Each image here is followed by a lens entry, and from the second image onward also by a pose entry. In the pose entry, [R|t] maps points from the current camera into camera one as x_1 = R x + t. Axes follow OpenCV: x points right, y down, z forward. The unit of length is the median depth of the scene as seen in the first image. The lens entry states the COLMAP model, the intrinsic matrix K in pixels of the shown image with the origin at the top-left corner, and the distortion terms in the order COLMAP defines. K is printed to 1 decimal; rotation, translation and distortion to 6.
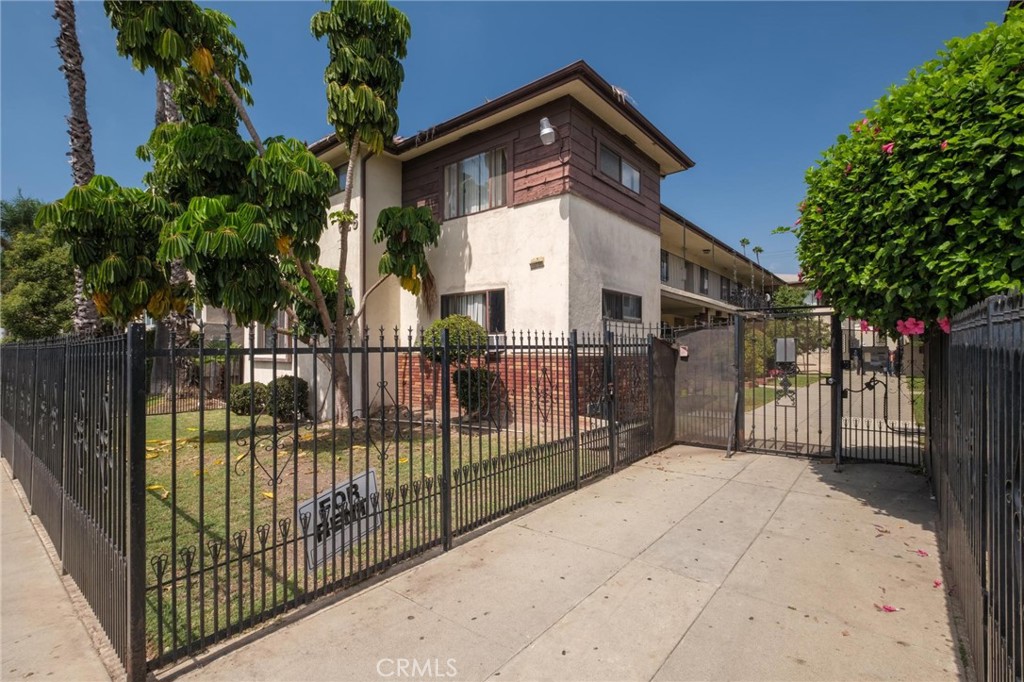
lens RADIAL K [[456.0, 0, 508.0], [0, 456.0, 346.2], [0, 0, 1]] dist [-0.003198, -0.001268]
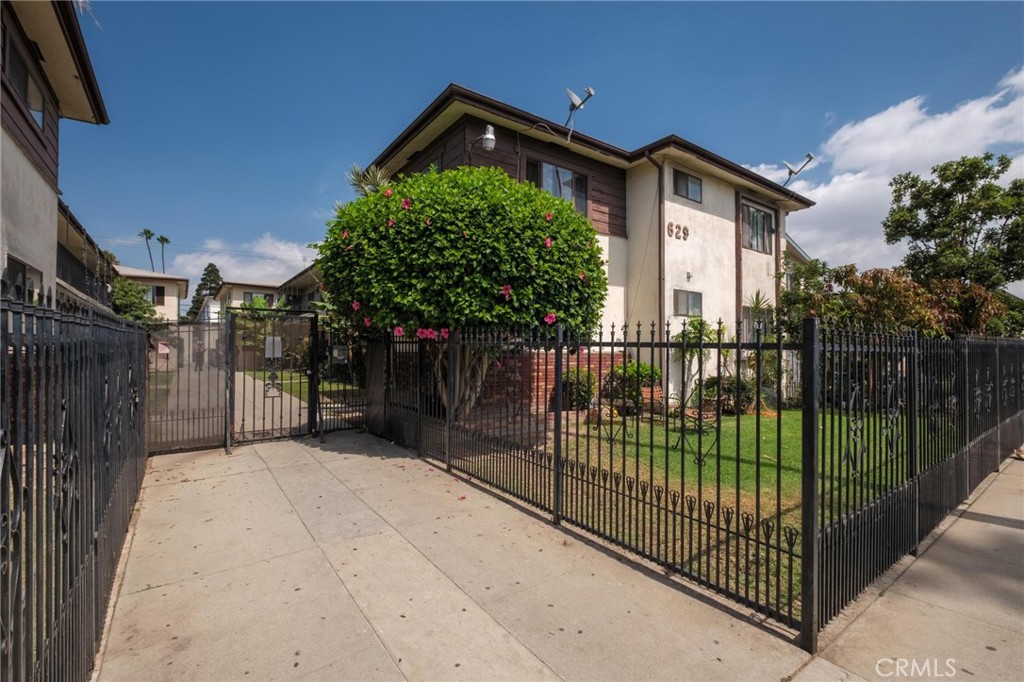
lens RADIAL K [[456.0, 0, 485.8], [0, 456.0, 347.8], [0, 0, 1]] dist [-0.003198, -0.001268]
pose [[0.268459, 0.006109, 0.963272, -0.426768], [-0.013852, 0.999901, -0.002481, 0.006490], [-0.963191, -0.012677, 0.268517, 0.241112]]
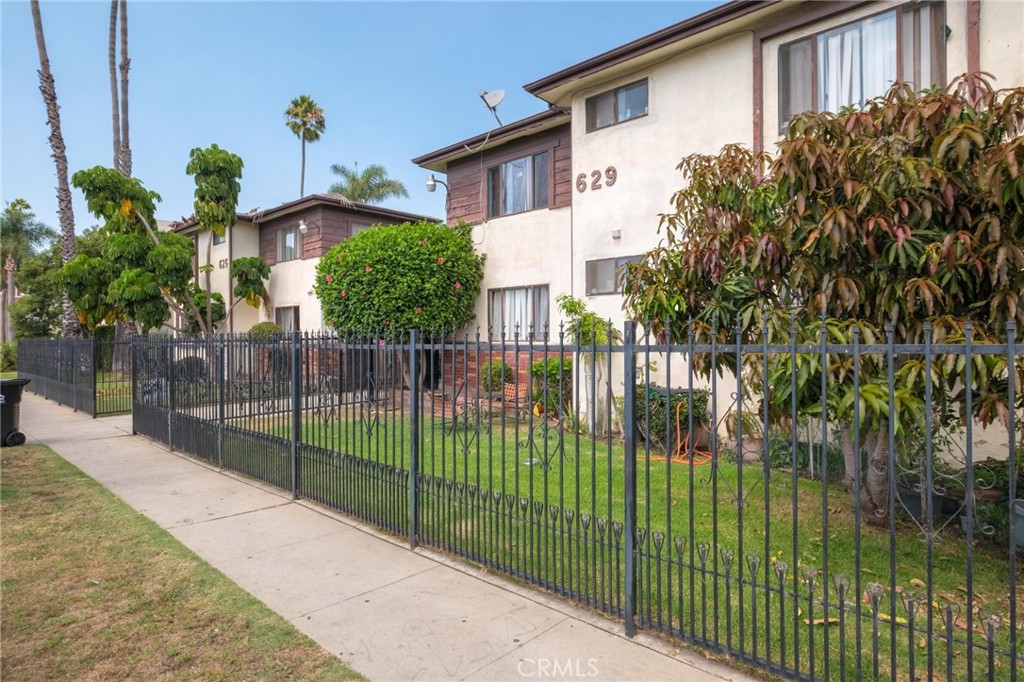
lens RADIAL K [[566.0, 0, 511.5], [0, 566.0, 338.0], [0, 0, 1]] dist [0.005534, 0.000975]
pose [[0.997550, 0.003012, -0.069886, 1.211344], [-0.002152, 0.999921, 0.012377, -0.041540], [0.069918, -0.012197, 0.997478, -1.413561]]
